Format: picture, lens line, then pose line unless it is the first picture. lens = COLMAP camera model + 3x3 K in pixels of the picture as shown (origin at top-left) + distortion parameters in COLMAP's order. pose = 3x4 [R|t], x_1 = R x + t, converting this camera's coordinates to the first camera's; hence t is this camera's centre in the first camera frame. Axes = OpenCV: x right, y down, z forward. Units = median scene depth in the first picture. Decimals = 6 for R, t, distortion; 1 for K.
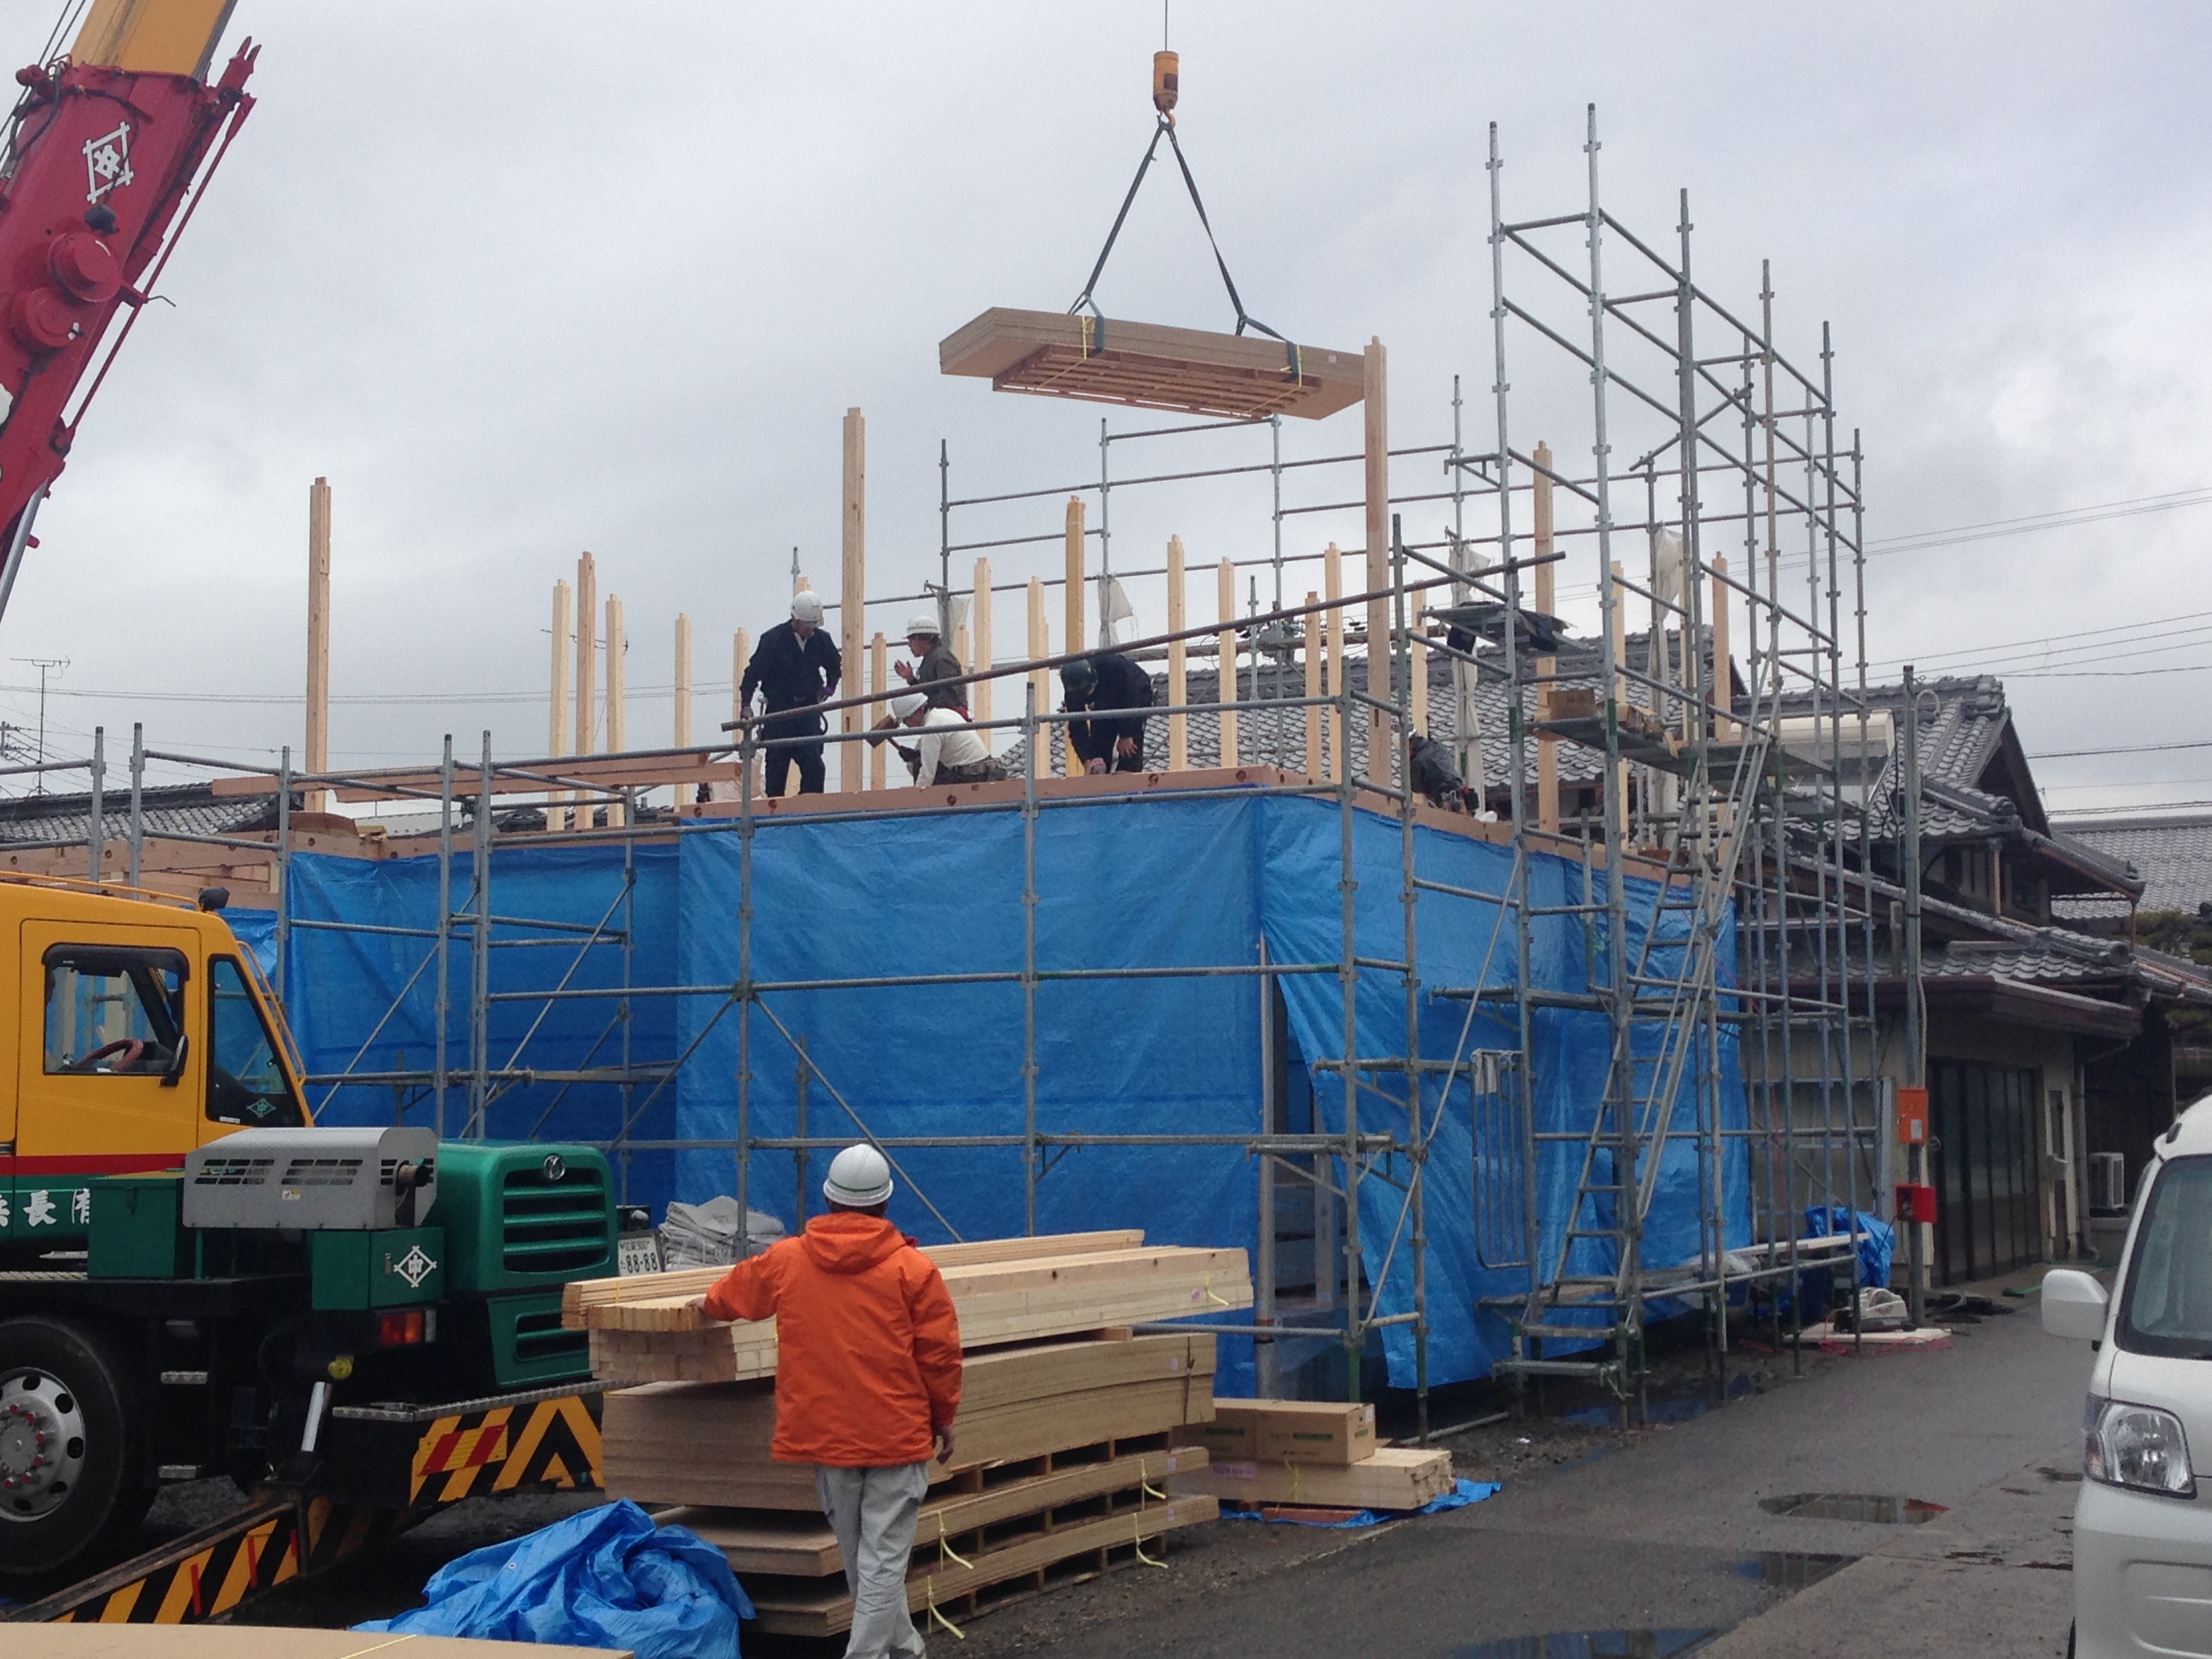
lens RADIAL K [[3081.0, 0, 1106.0], [0, 3081.0, 829.5], [0, 0, 1]] dist [0.022882, 0.017302]
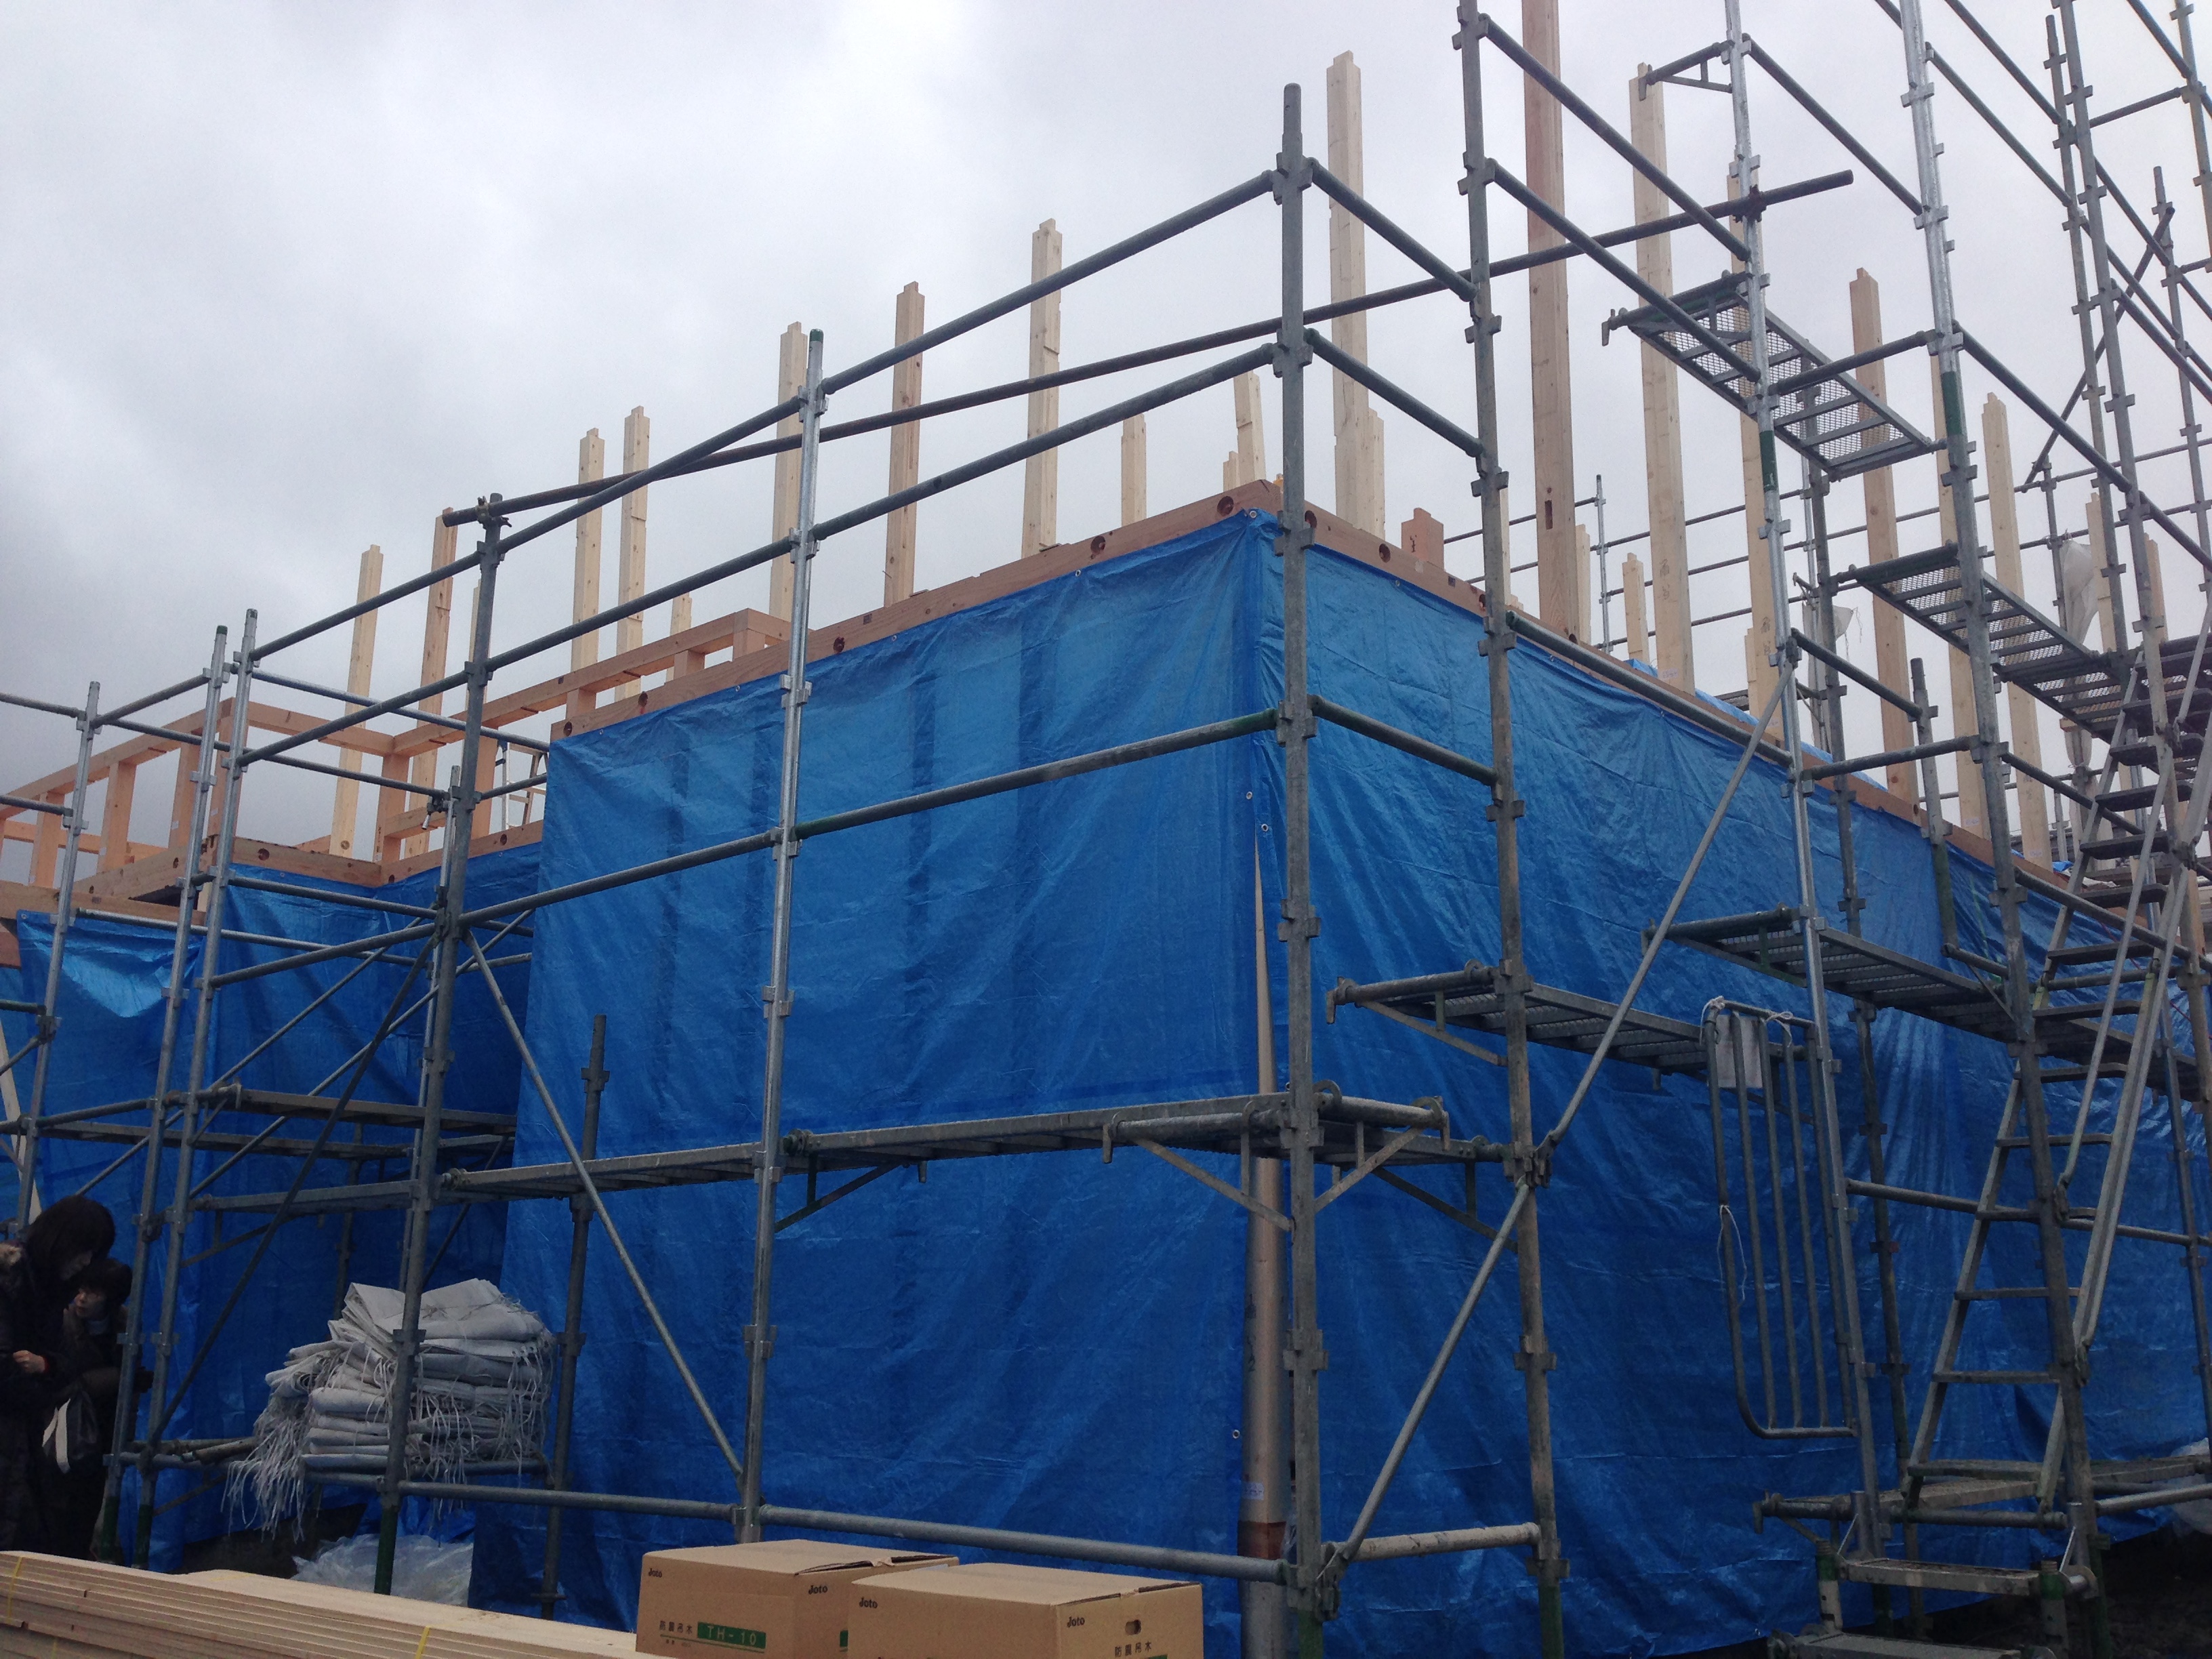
lens RADIAL K [[2026.5, 0, 1106.0], [0, 2026.5, 829.5], [0, 0, 1]] dist [0.158235, -0.303164]
pose [[0.962937, -0.048026, -0.265417, 0.113274], [0.006947, 0.988110, -0.153591, 0.093249], [0.269637, 0.146054, 0.951821, 0.621875]]
